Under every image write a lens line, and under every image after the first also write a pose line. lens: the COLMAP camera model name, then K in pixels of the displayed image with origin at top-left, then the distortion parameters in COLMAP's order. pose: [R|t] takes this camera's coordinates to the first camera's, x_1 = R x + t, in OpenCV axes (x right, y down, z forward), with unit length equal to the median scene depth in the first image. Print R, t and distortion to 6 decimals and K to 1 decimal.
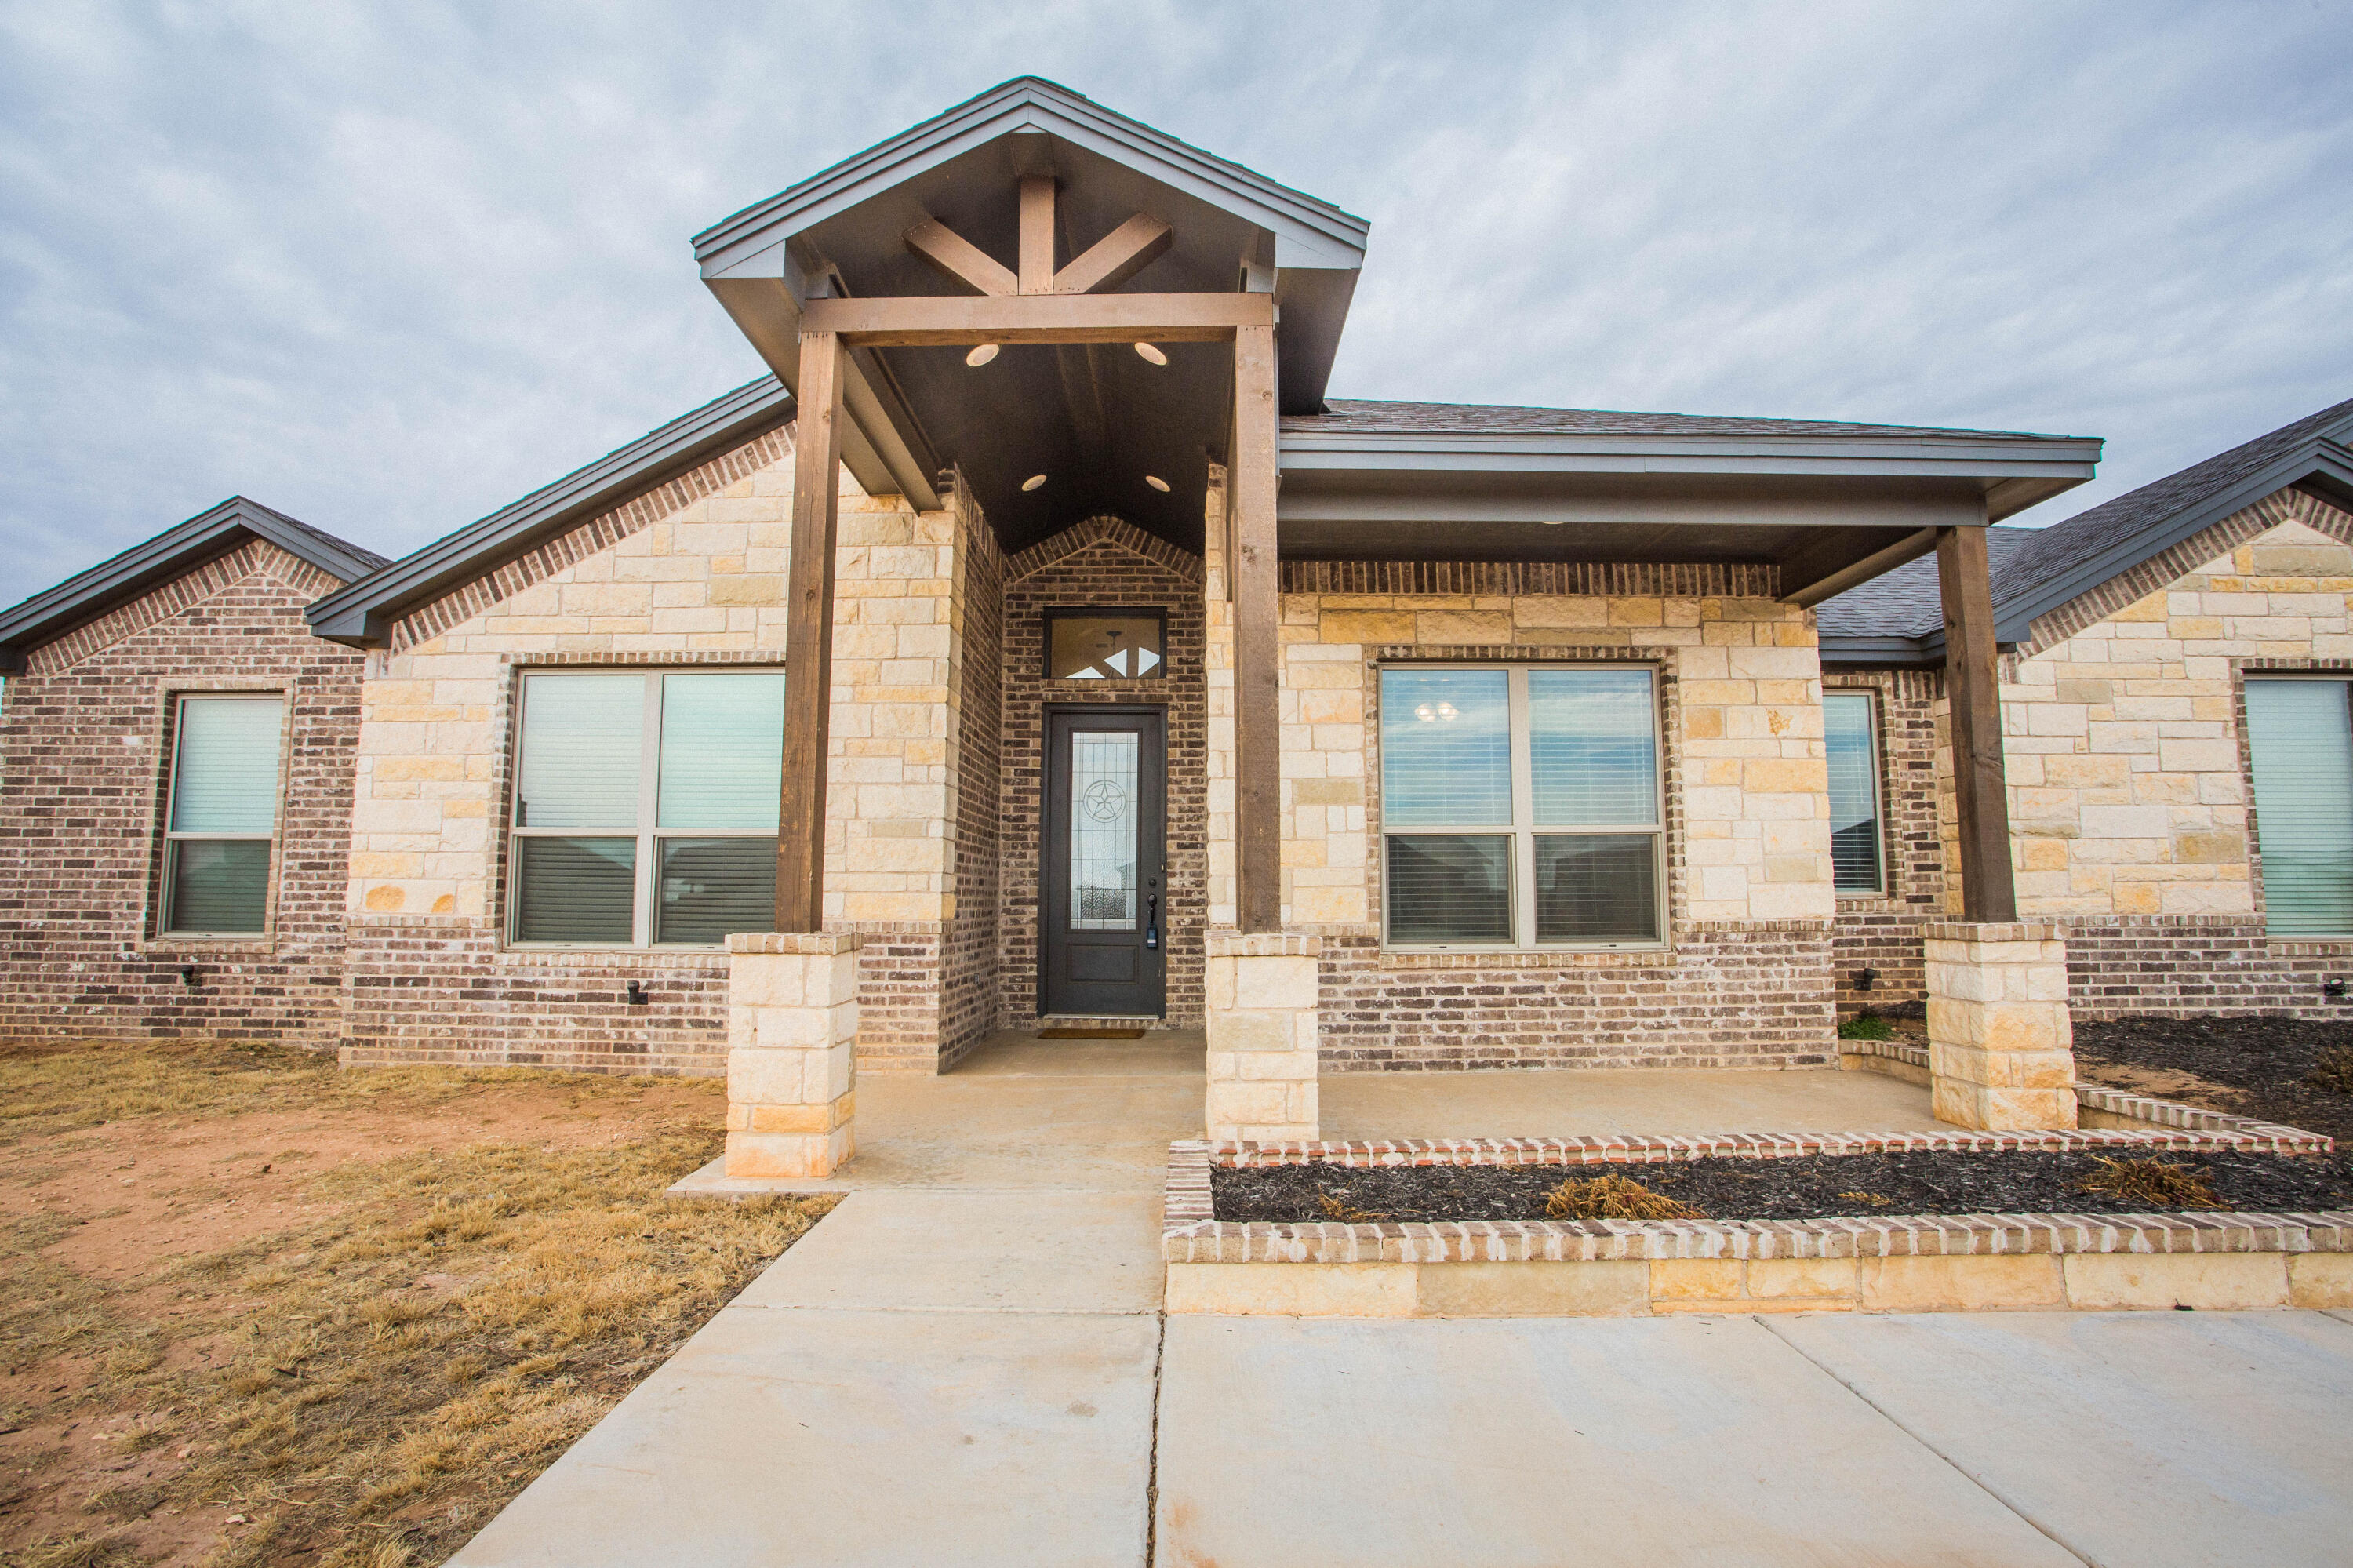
lens RADIAL K [[1139.2, 0, 1168.6], [0, 1139.2, 772.4], [0, 0, 1]] dist [-0.076102, 0.033099]
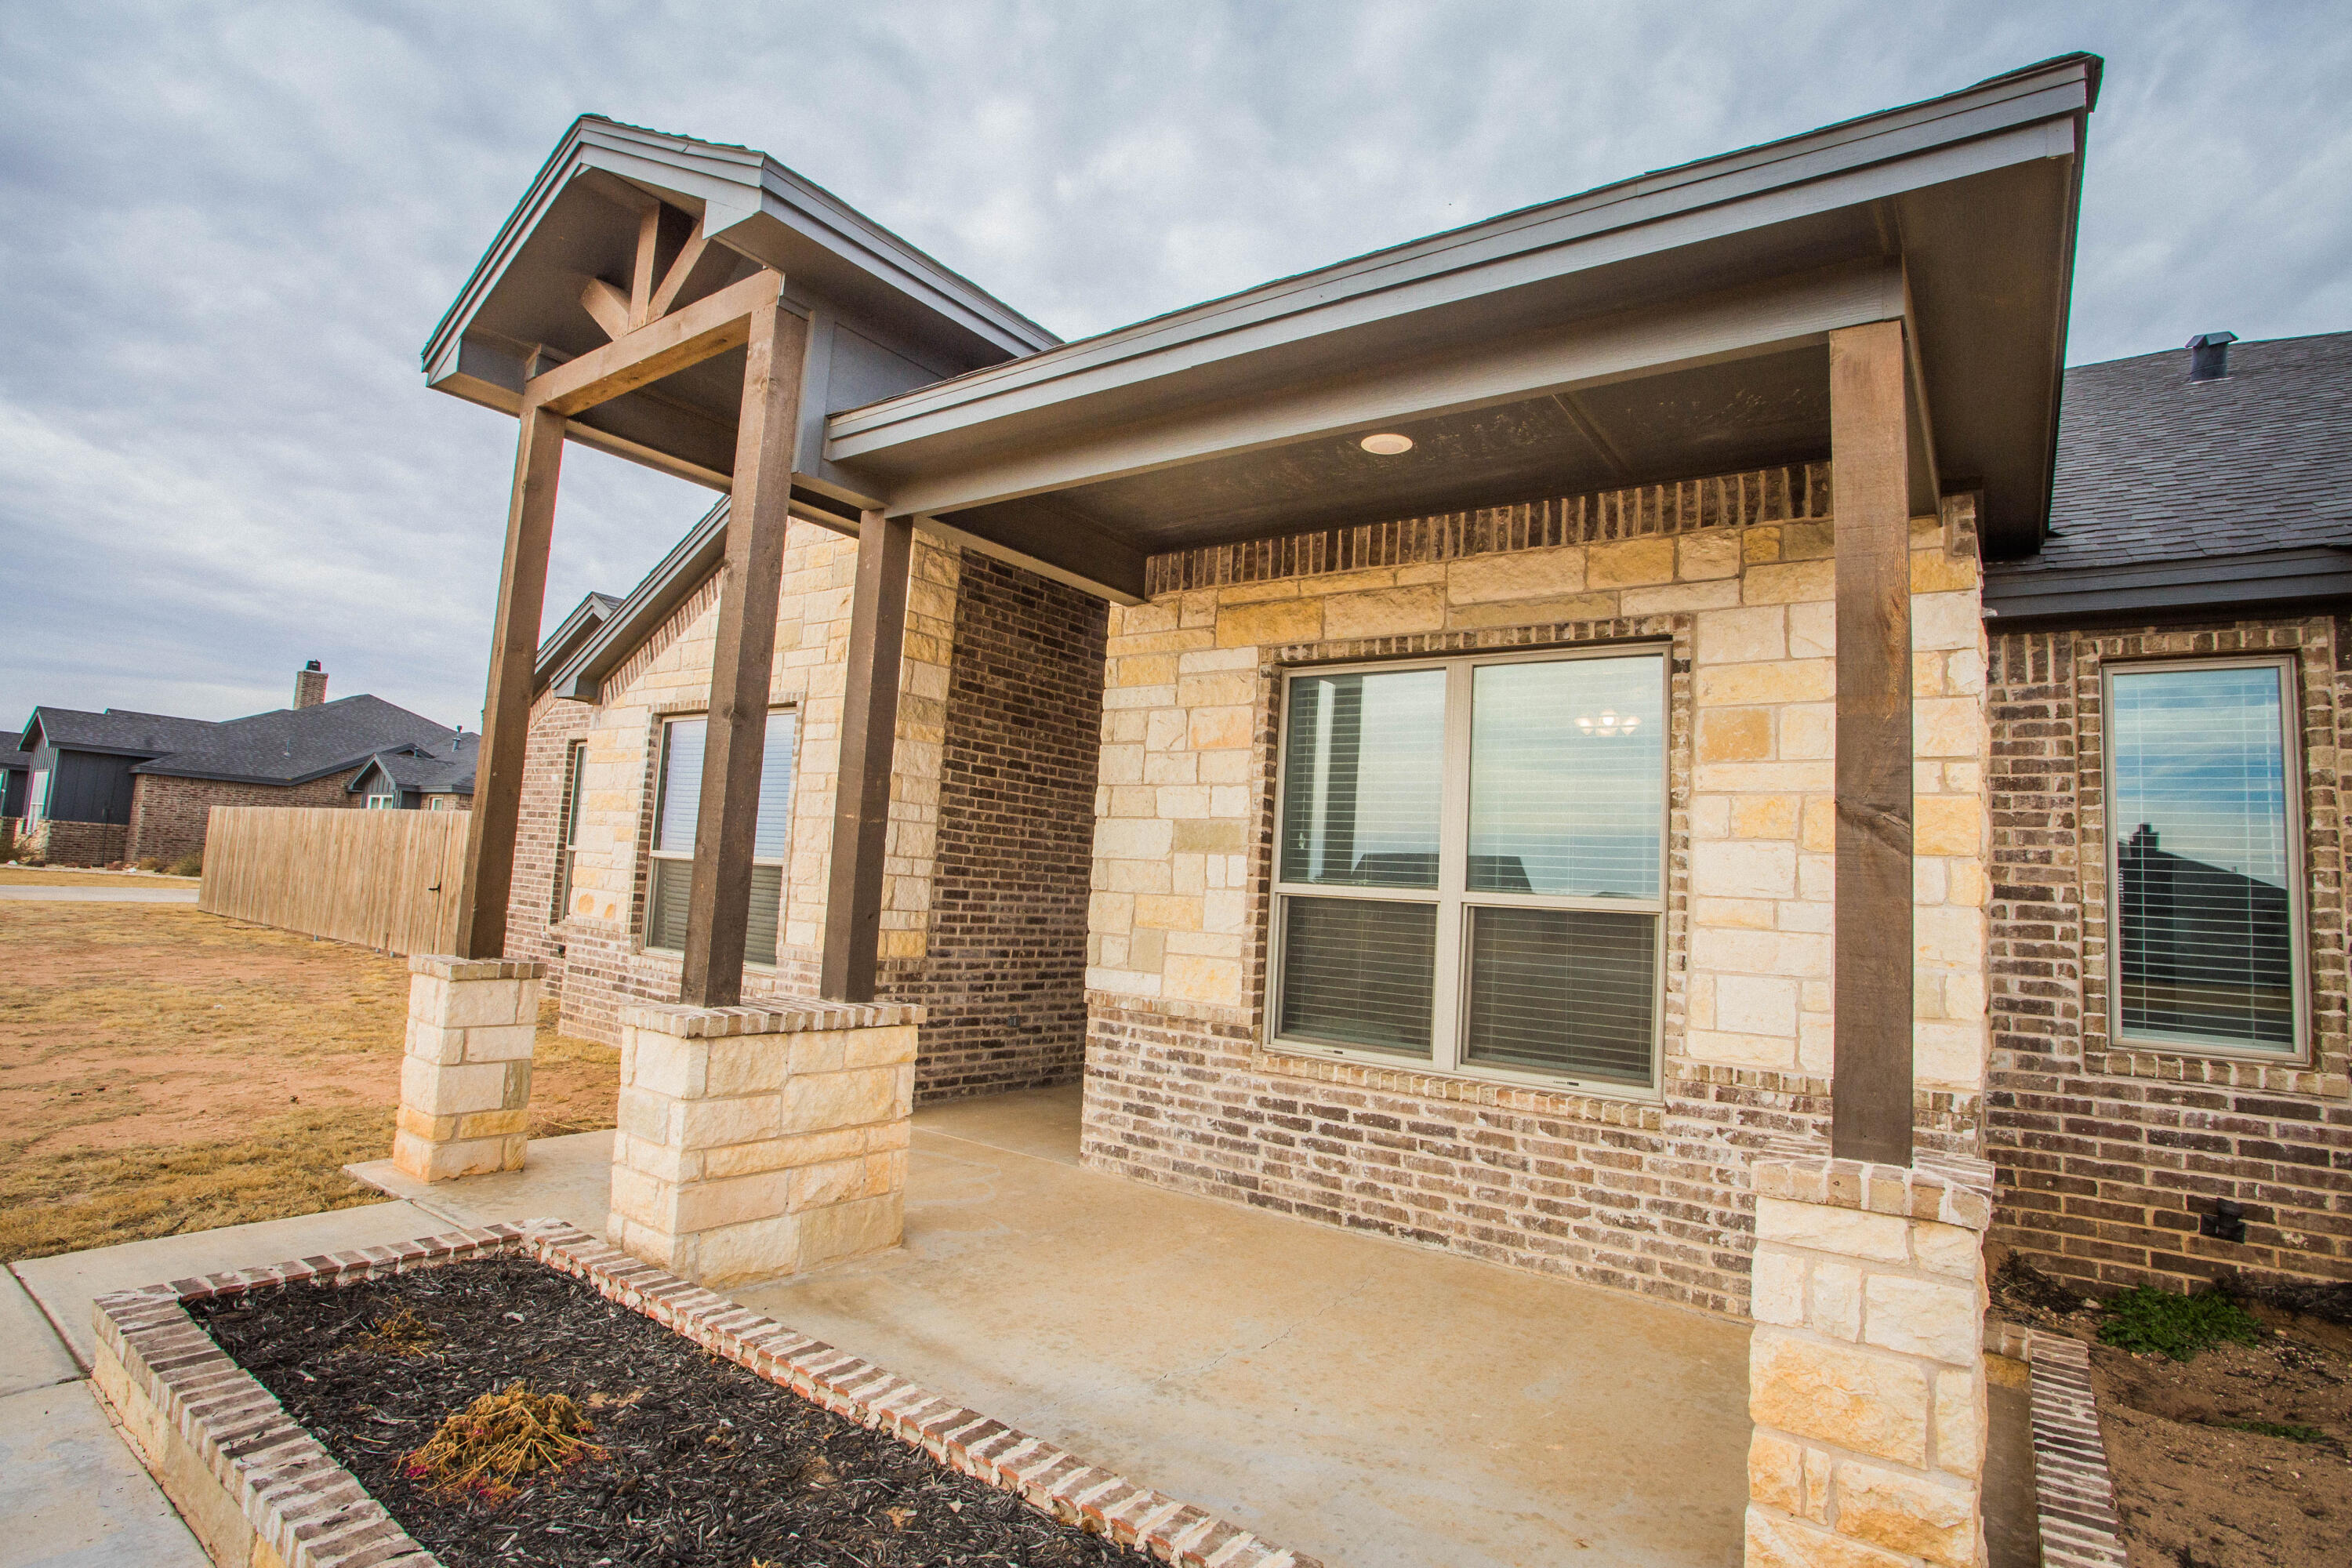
lens RADIAL K [[1162.0, 0, 1178.0], [0, 1162.0, 774.7], [0, 0, 1]] dist [-0.074261, 0.033585]
pose [[0.817967, -0.008265, -0.575206, 0.582400], [0.002628, 0.999940, -0.010631, -0.017115], [0.575259, 0.007184, 0.817940, 0.324016]]
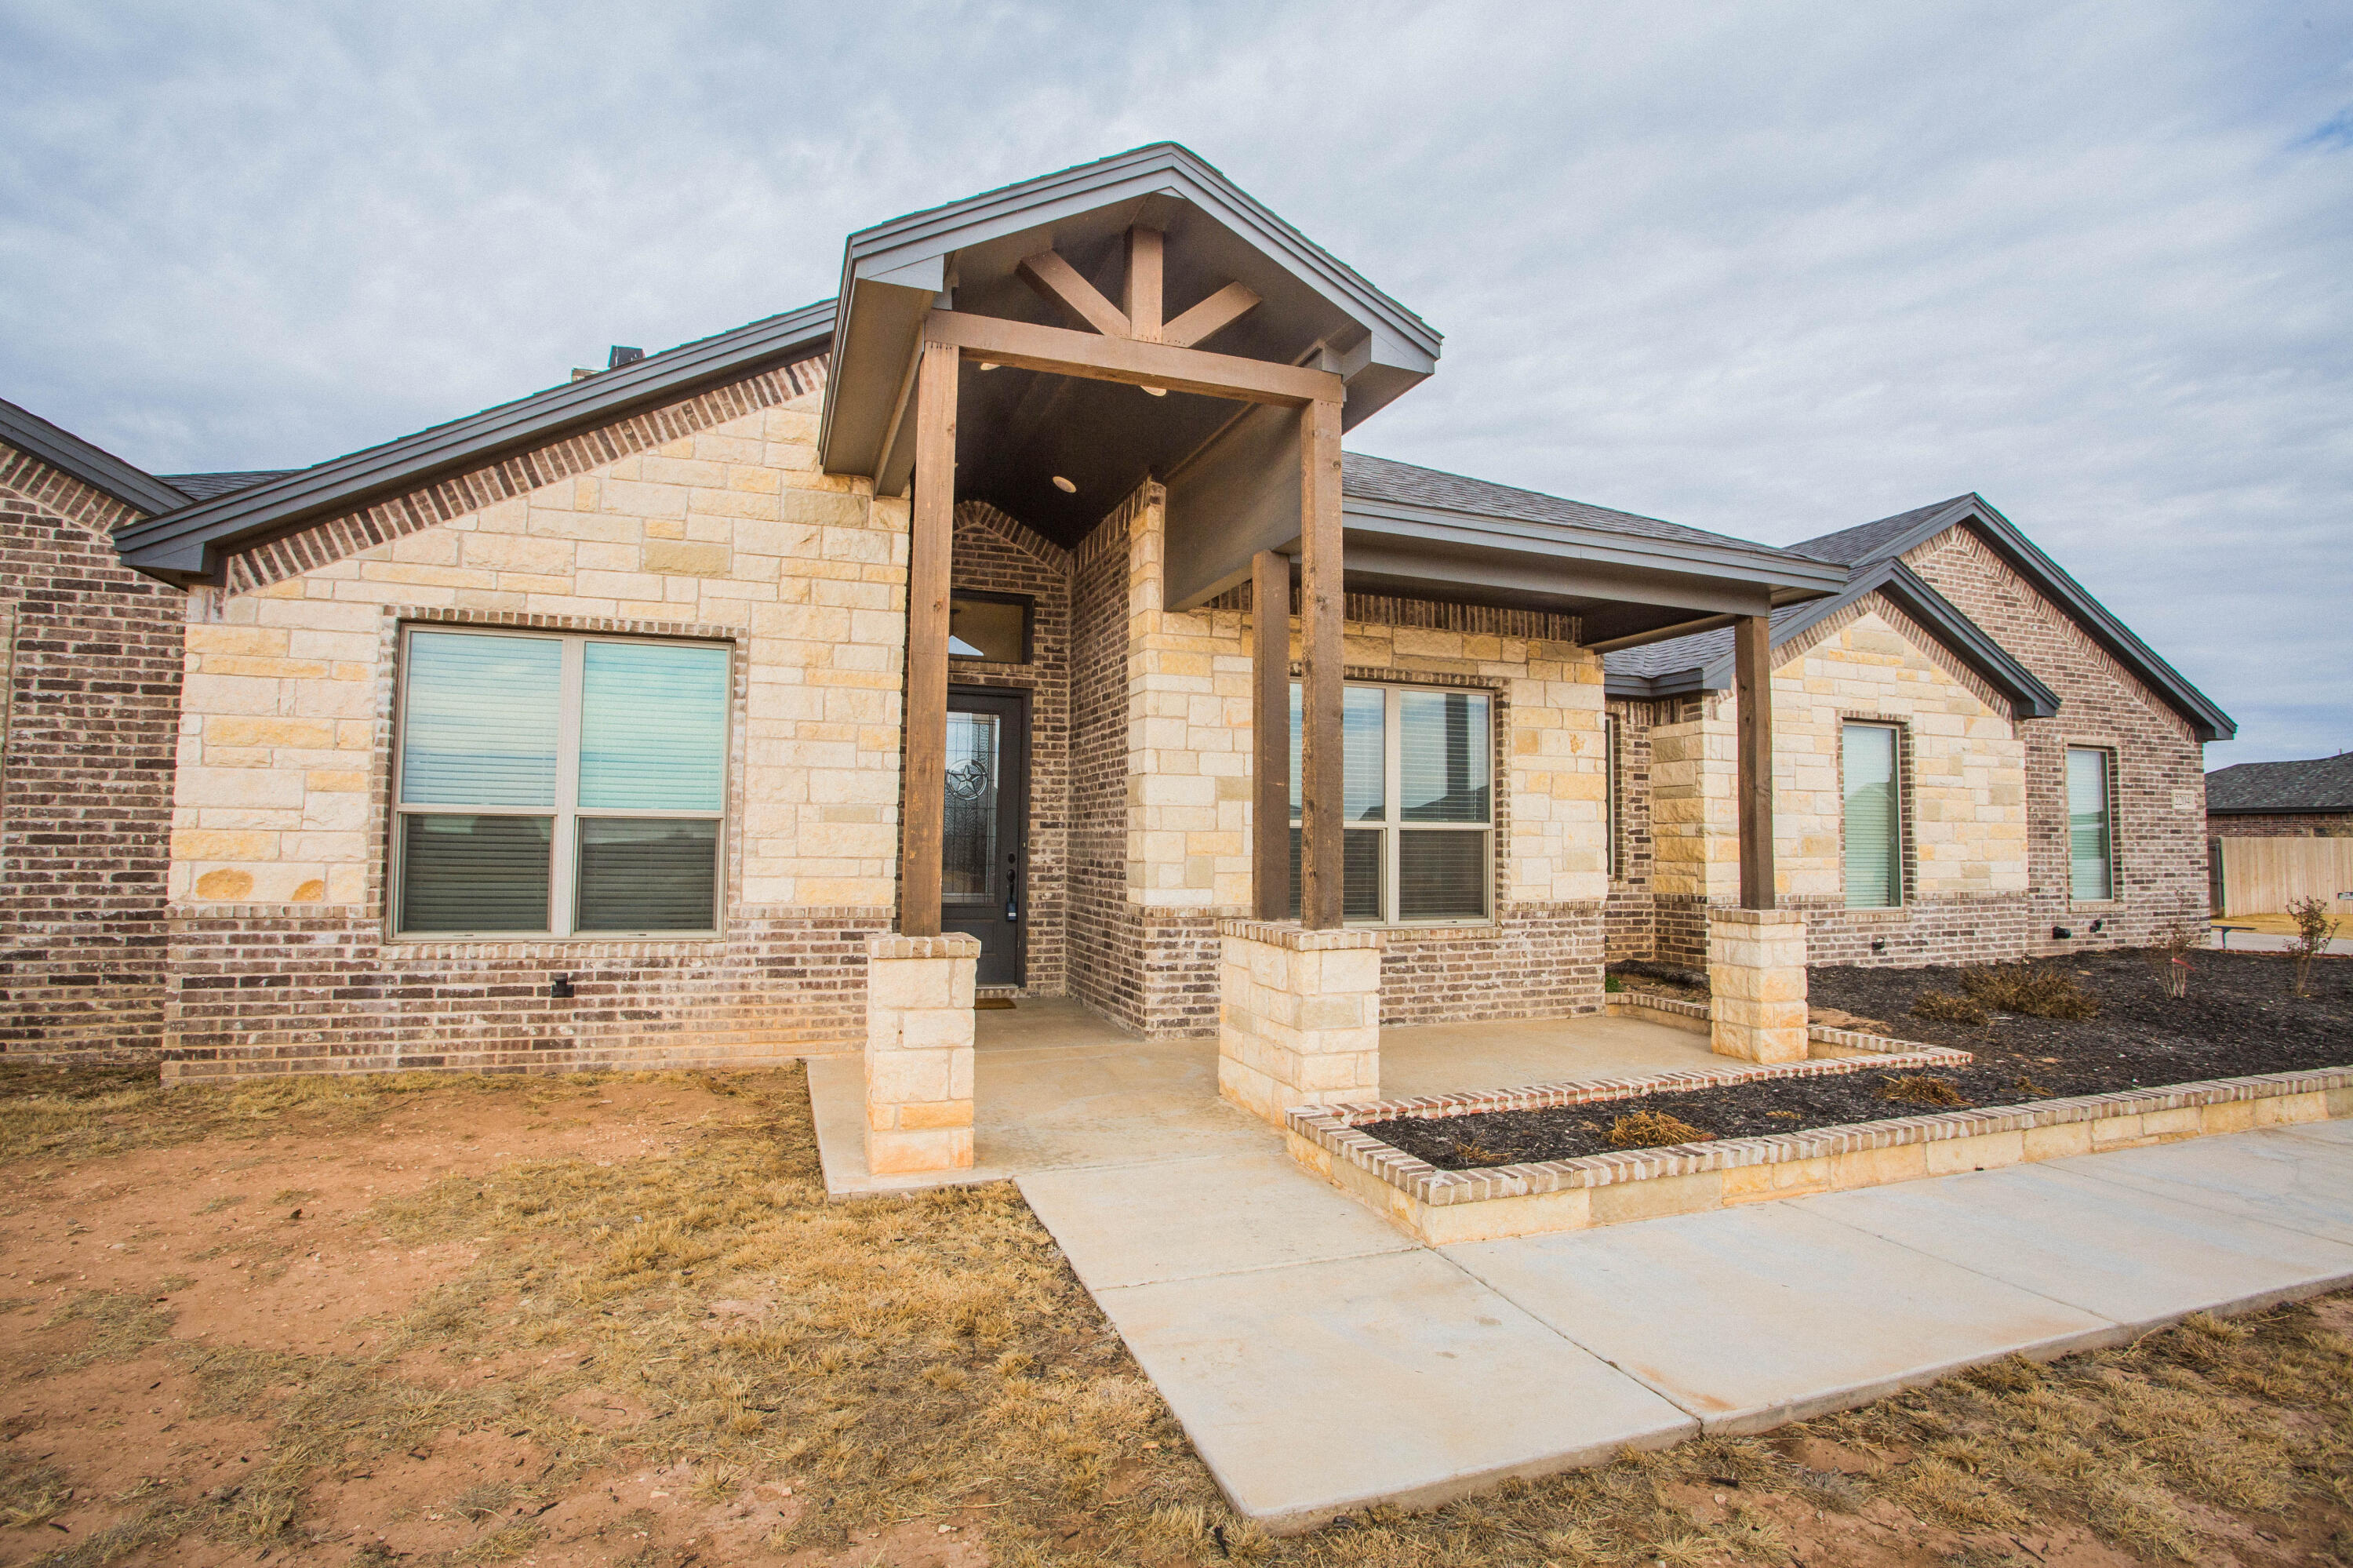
lens RADIAL K [[1125.9, 0, 1160.9], [0, 1125.9, 770.6], [0, 0, 1]] dist [-0.076112, 0.032673]
pose [[0.939172, 0.032757, 0.341881, -0.318849], [-0.047972, 0.998195, 0.036142, -0.037432], [-0.340080, -0.050344, 0.939048, -0.020568]]
